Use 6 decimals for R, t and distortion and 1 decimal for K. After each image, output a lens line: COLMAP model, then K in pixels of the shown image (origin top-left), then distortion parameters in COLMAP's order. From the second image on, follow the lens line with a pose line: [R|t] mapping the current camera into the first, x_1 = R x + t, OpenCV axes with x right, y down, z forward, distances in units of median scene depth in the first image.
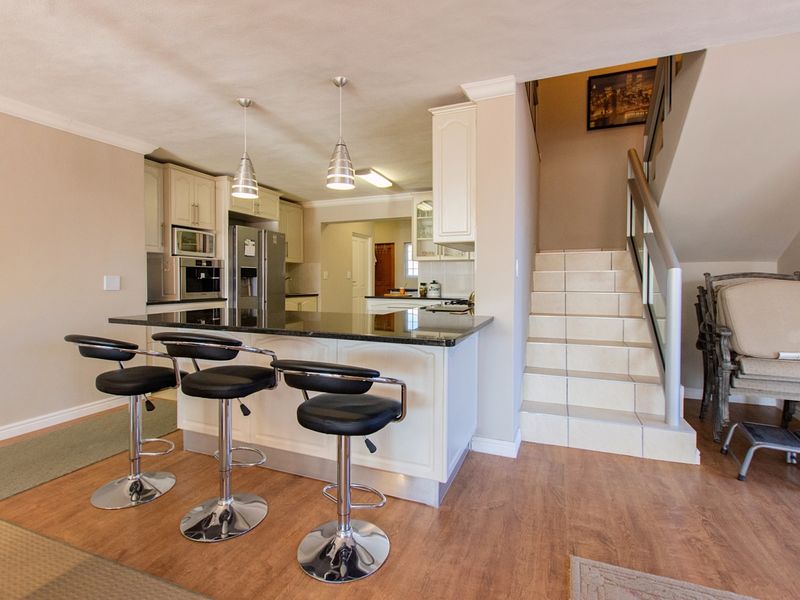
lens RADIAL K [[393.2, 0, 398.5], [0, 393.2, 285.2], [0, 0, 1]] dist [-0.000733, -0.000127]
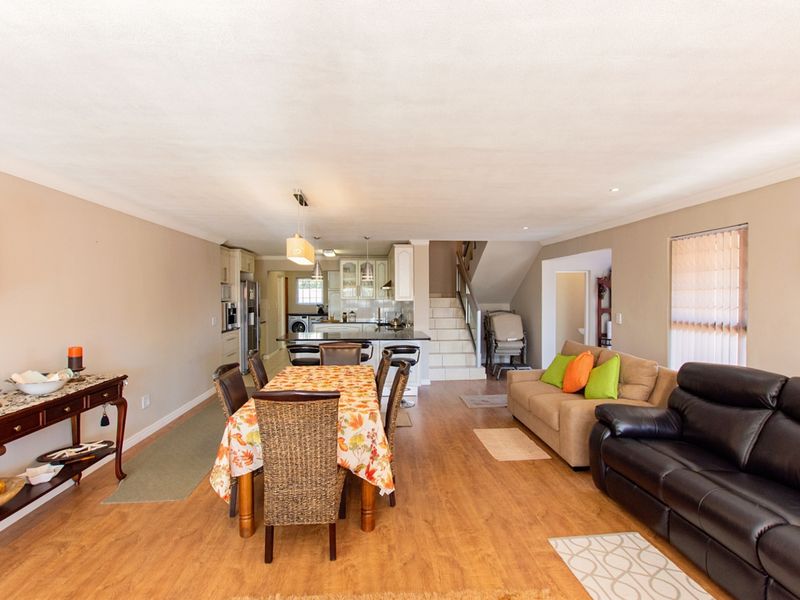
lens RADIAL K [[393.2, 0, 400.6], [0, 393.2, 301.0], [0, 0, 1]] dist [-0.000733, -0.000127]
pose [[0.898344, -0.006230, 0.439249, -0.902559], [0.008142, 0.999964, -0.002469, -0.098212], [-0.439218, 0.005795, 0.898362, -1.119595]]
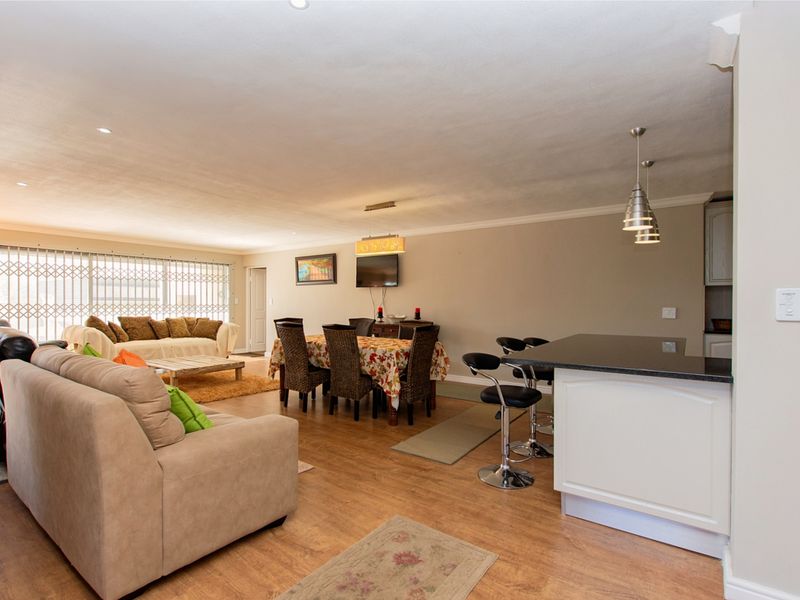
lens RADIAL K [[393.2, 0, 398.2], [0, 393.2, 301.6], [0, 0, 1]] dist [-0.000733, -0.000127]
pose [[-0.225387, -0.003178, -0.974264, 0.941104], [-0.018348, 0.999831, 0.000983, -0.036705], [0.974097, 0.018097, -0.225407, 0.546978]]
